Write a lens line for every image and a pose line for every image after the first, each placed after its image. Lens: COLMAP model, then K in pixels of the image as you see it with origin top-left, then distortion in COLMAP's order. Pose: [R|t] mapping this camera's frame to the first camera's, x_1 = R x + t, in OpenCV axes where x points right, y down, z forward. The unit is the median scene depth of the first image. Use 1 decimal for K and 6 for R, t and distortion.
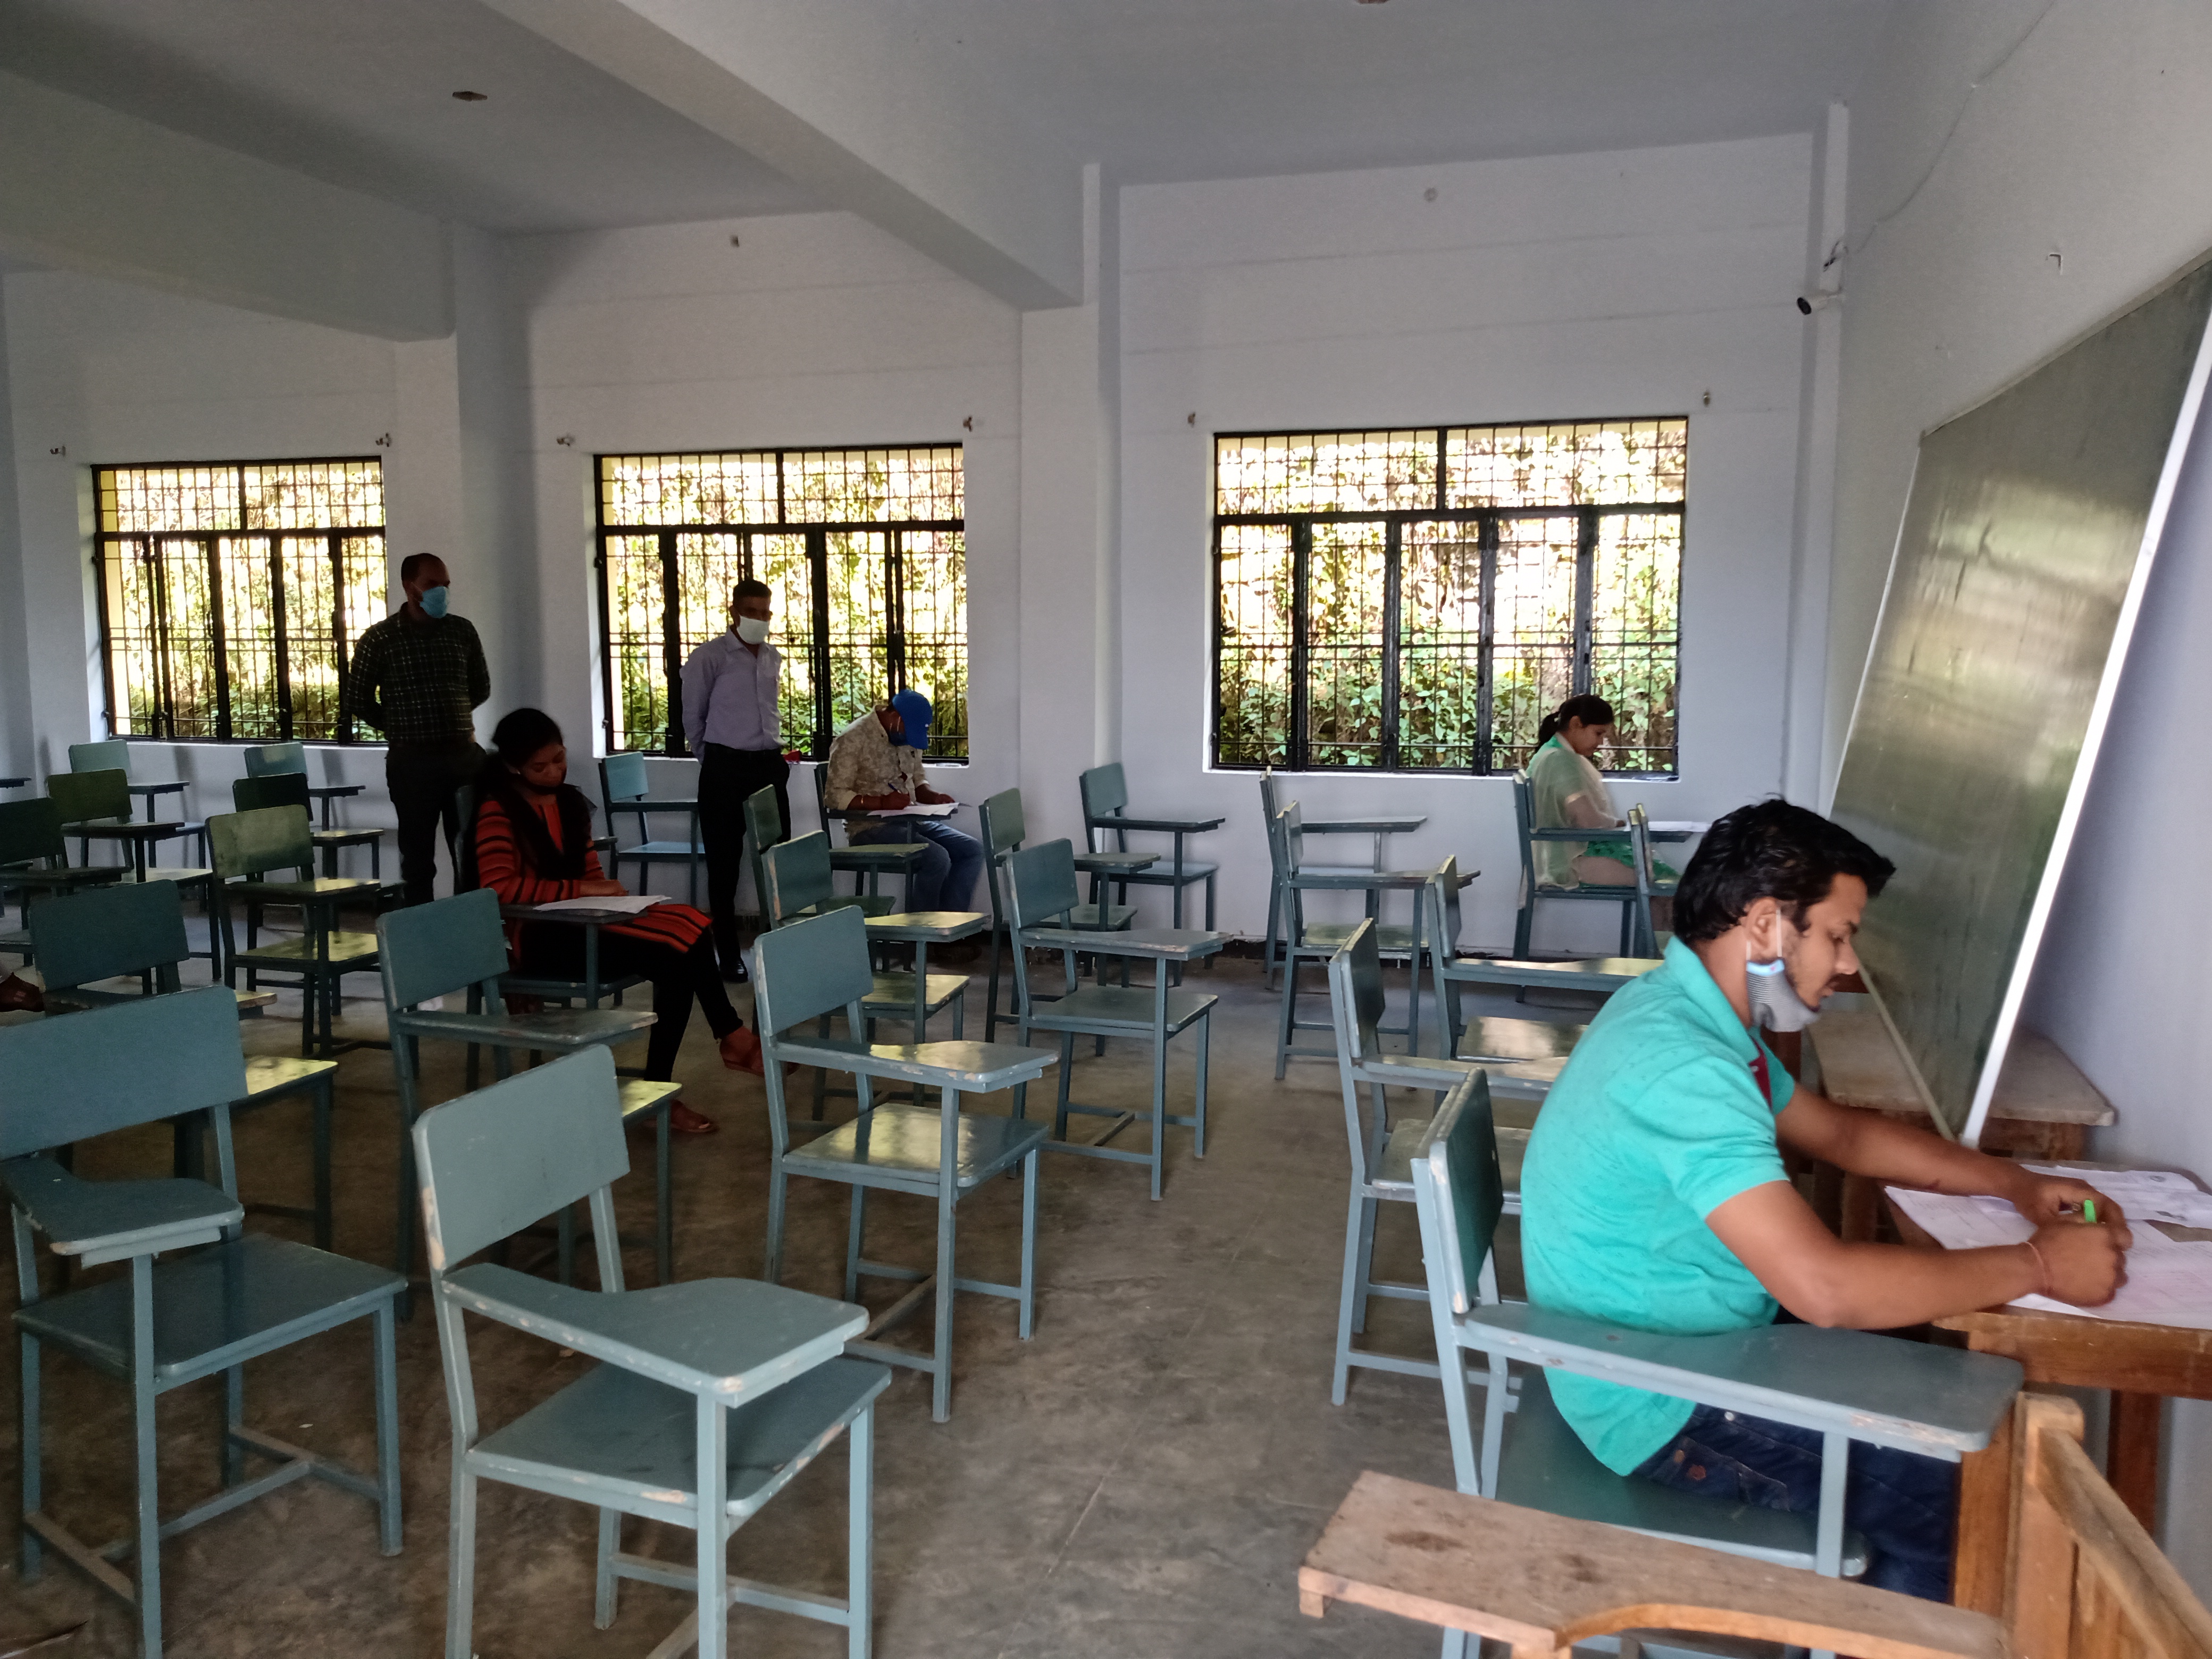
lens RADIAL K [[1701.6, 0, 1108.8], [0, 1701.6, 827.2], [0, 0, 1]] dist [0.144491, -0.301503]
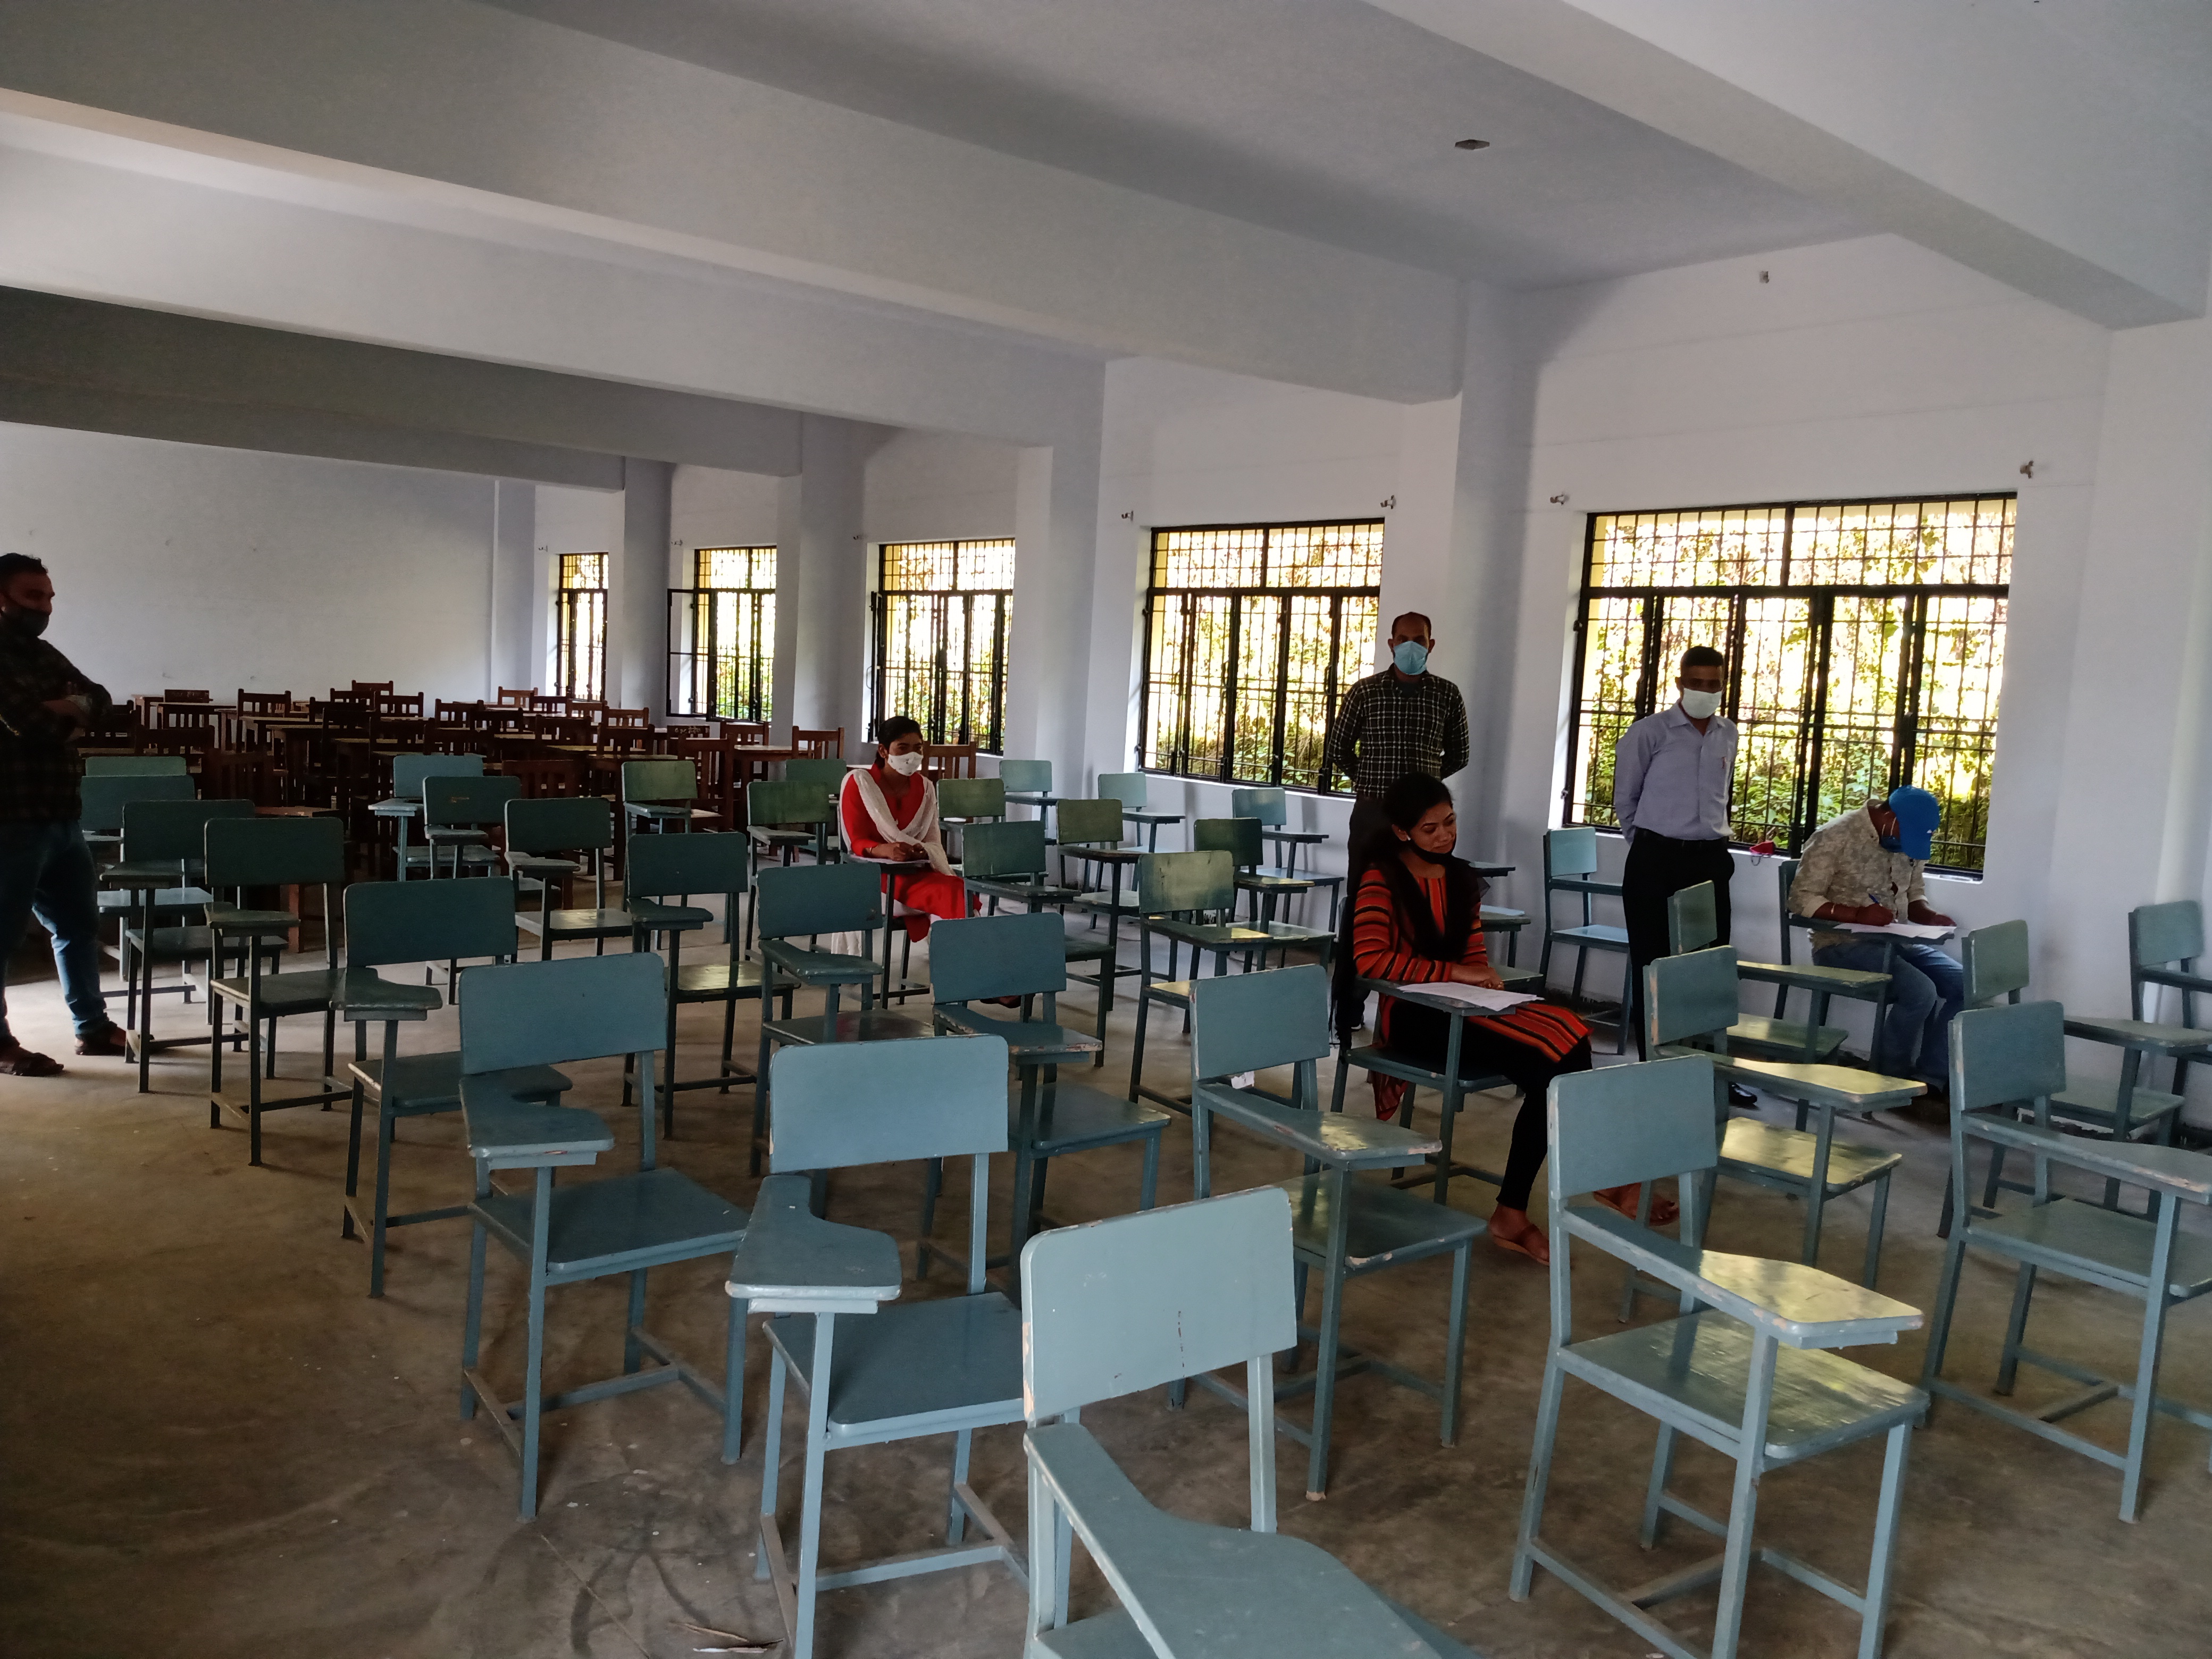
lens RADIAL K [[1664.3, 0, 1165.4], [0, 1664.3, 818.6], [0, 0, 1]] dist [0.059230, -0.082153]
pose [[0.822268, 0.093892, -0.561302, 0.047960], [-0.114570, 0.993414, -0.001662, -0.021579], [0.557449, 0.065675, 0.827609, 0.124241]]
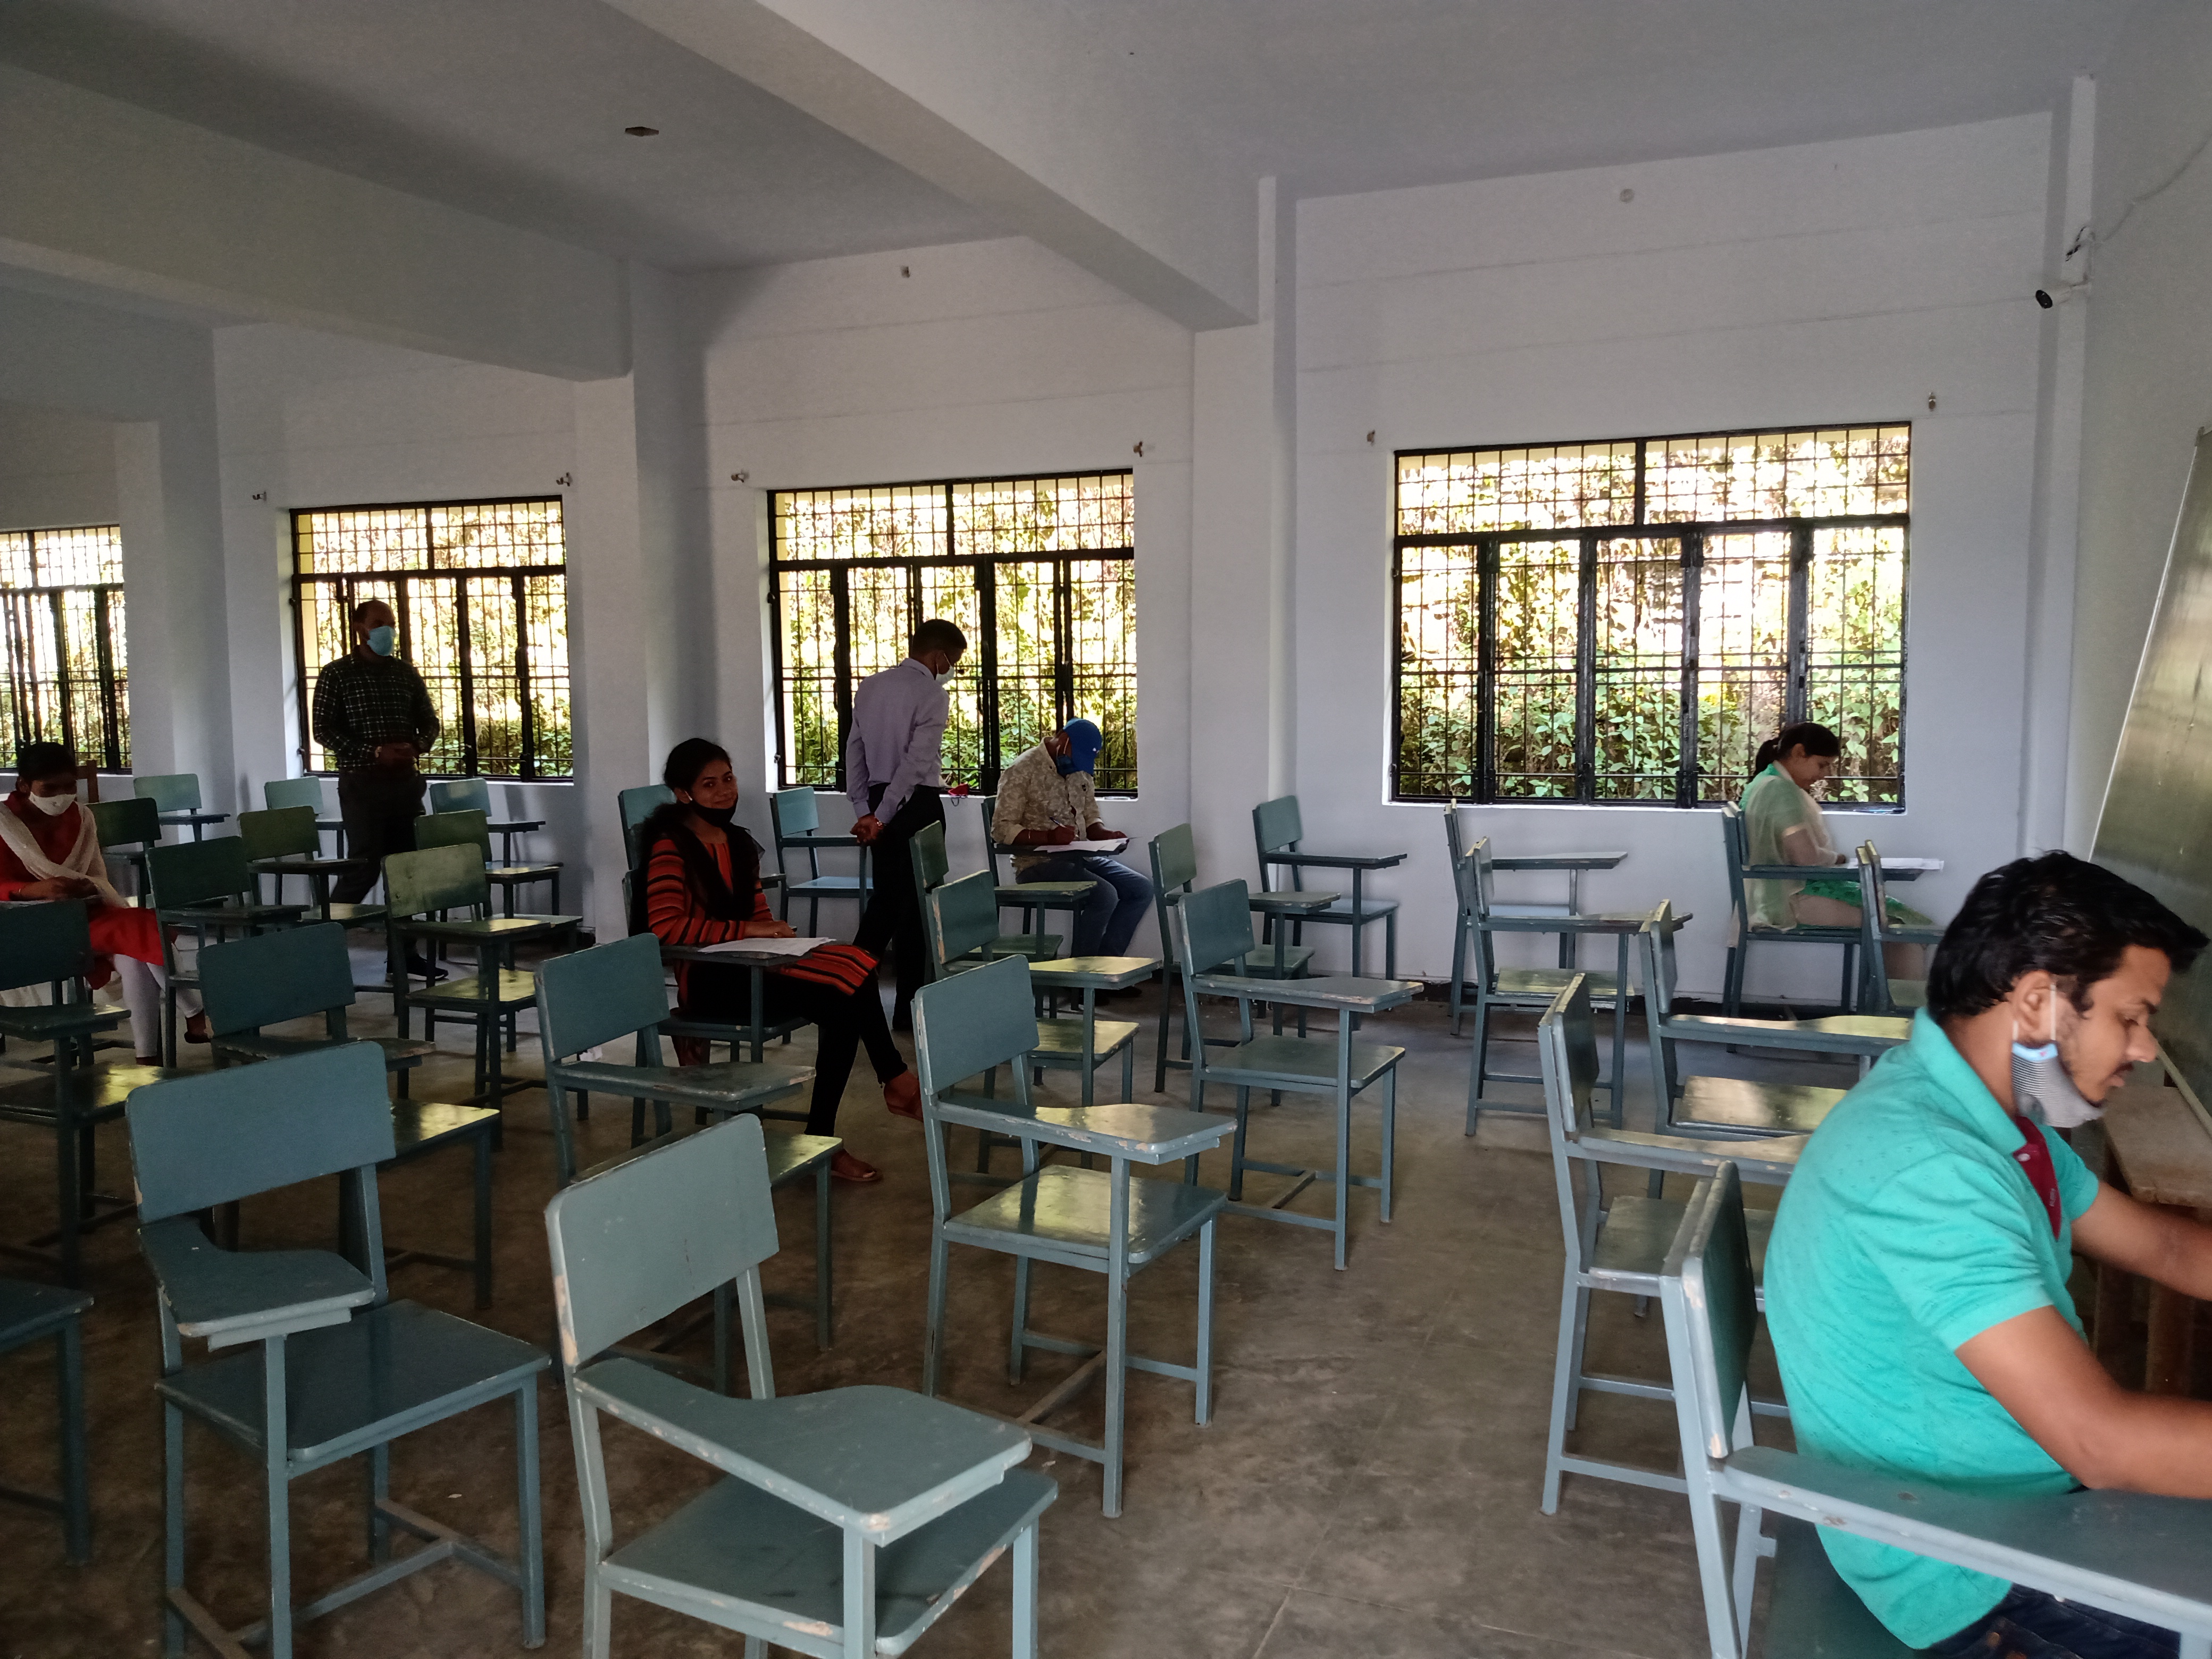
lens RADIAL K [[1676.5, 0, 1092.4], [0, 1676.5, 826.1], [0, 0, 1]] dist [0.134025, -0.272645]
pose [[0.994165, -0.000676, -0.107864, -0.005128], [-0.000863, 0.999899, -0.014217, -0.007515], [0.107863, 0.014227, 0.994064, 0.049065]]
